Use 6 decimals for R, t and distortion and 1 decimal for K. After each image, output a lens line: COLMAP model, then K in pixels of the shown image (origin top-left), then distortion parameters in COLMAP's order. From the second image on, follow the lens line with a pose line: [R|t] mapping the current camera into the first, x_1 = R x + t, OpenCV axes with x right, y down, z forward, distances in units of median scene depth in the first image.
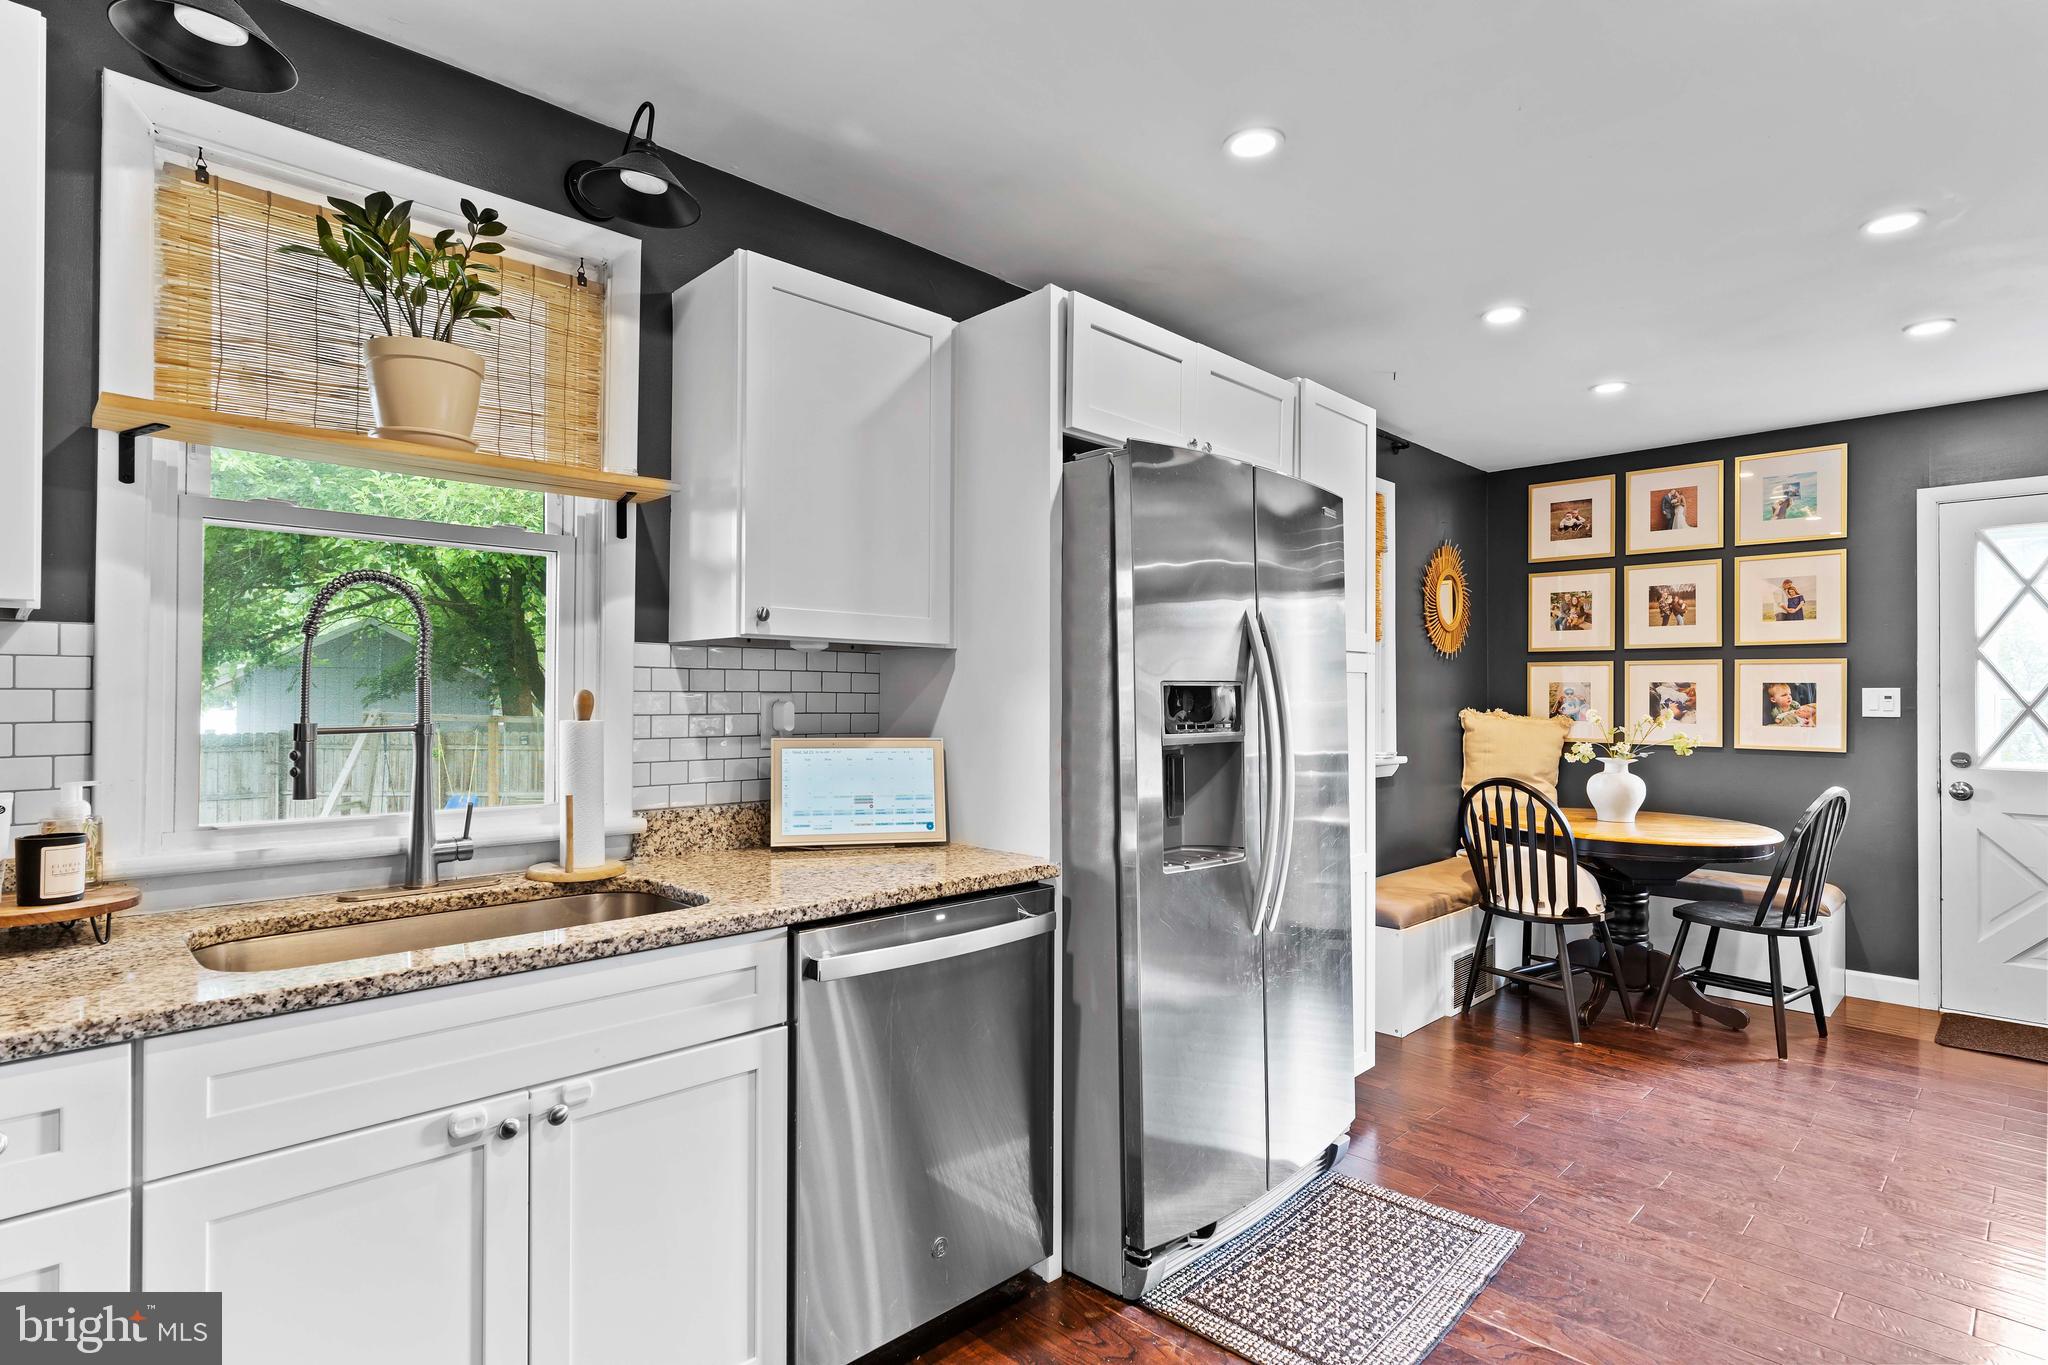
lens RADIAL K [[1046.0, 0, 1016.1], [0, 1046.0, 683.3], [0, 0, 1]] dist [-0.003001, 0.001643]
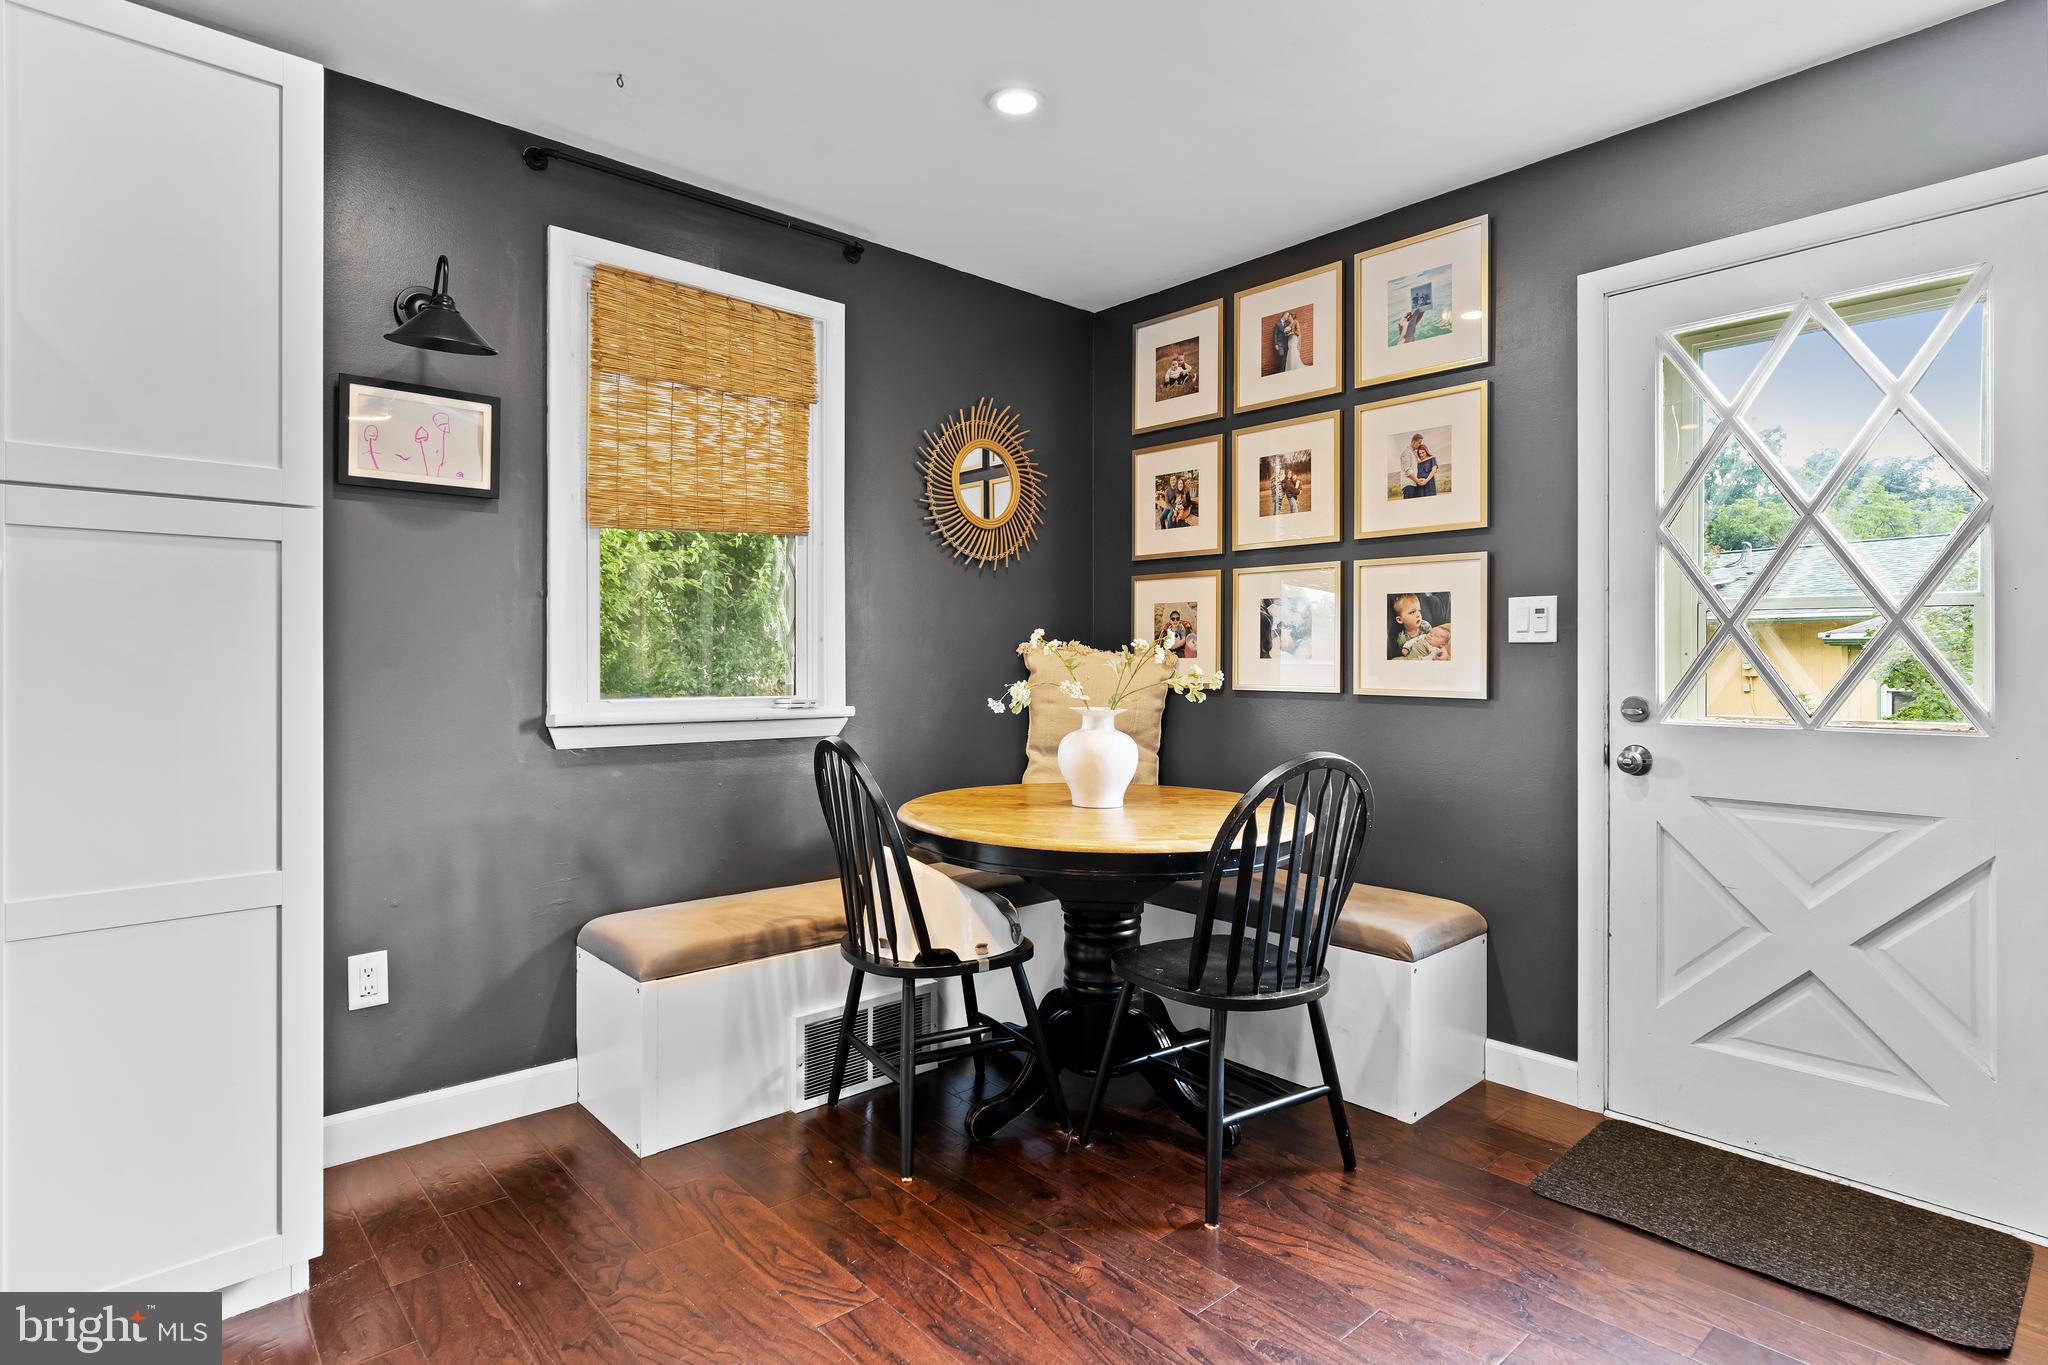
lens RADIAL K [[1056.5, 0, 1020.6], [0, 1056.5, 653.4], [0, 0, 1]] dist [-0.003275, 0.000105]
pose [[0.998671, -0.002945, -0.051454, 0.561010], [0.003216, 0.999981, 0.005175, 0.035096], [0.051438, -0.005334, 0.998662, 0.352453]]
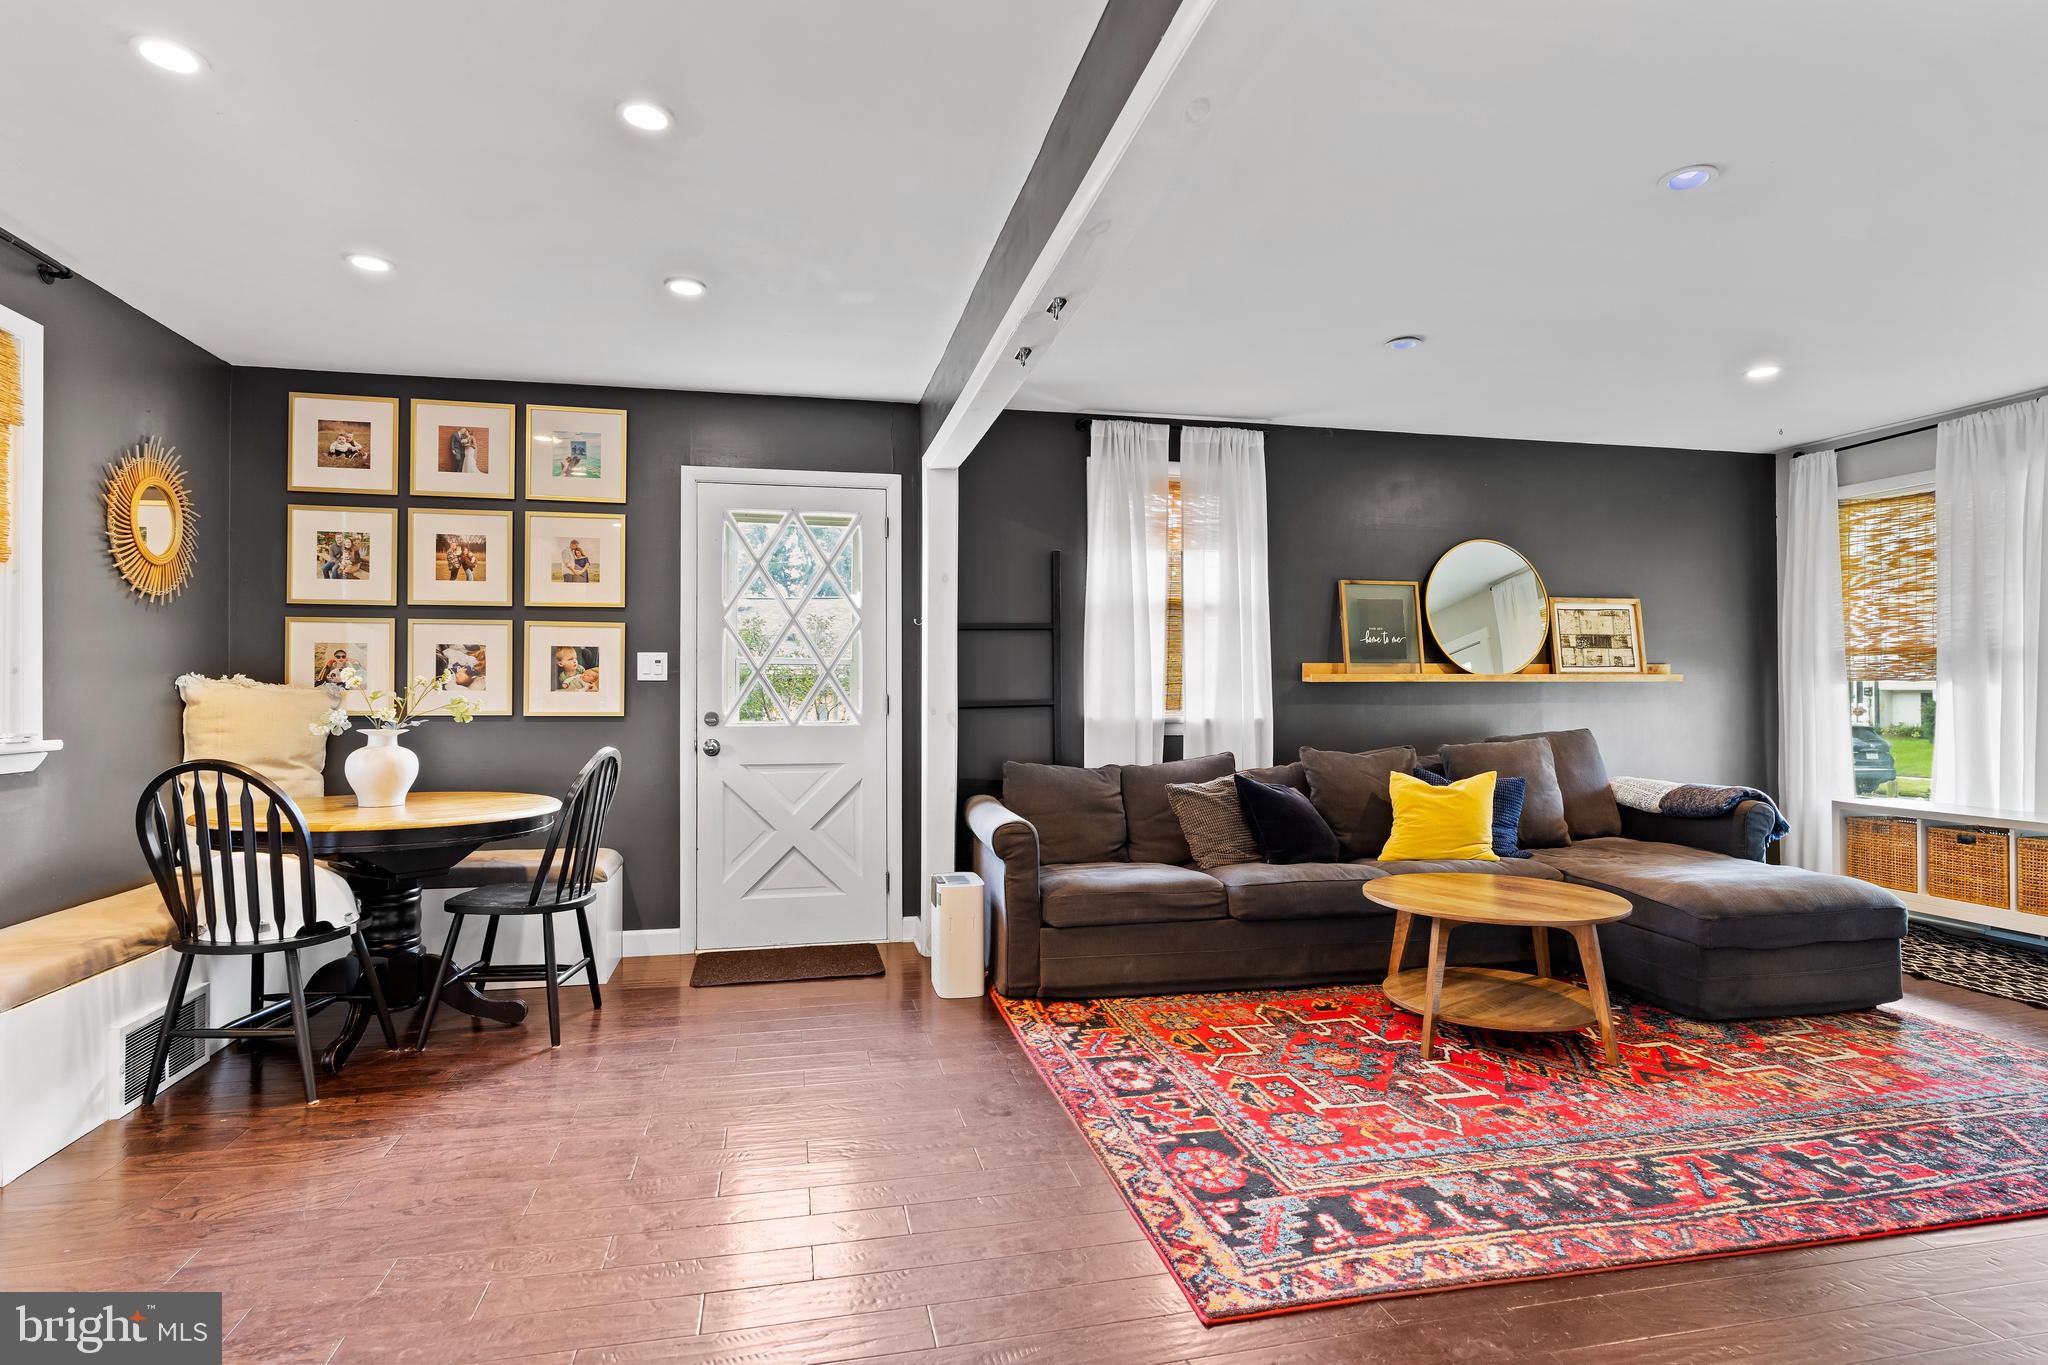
lens RADIAL K [[1046.0, 0, 1016.1], [0, 1046.0, 683.3], [0, 0, 1]] dist [-0.003001, 0.001643]
pose [[0.535033, 0.001818, 0.844829, 0.148729], [-0.005512, 0.999984, 0.001339, 0.032128], [-0.844813, -0.005373, 0.535034, 0.144573]]
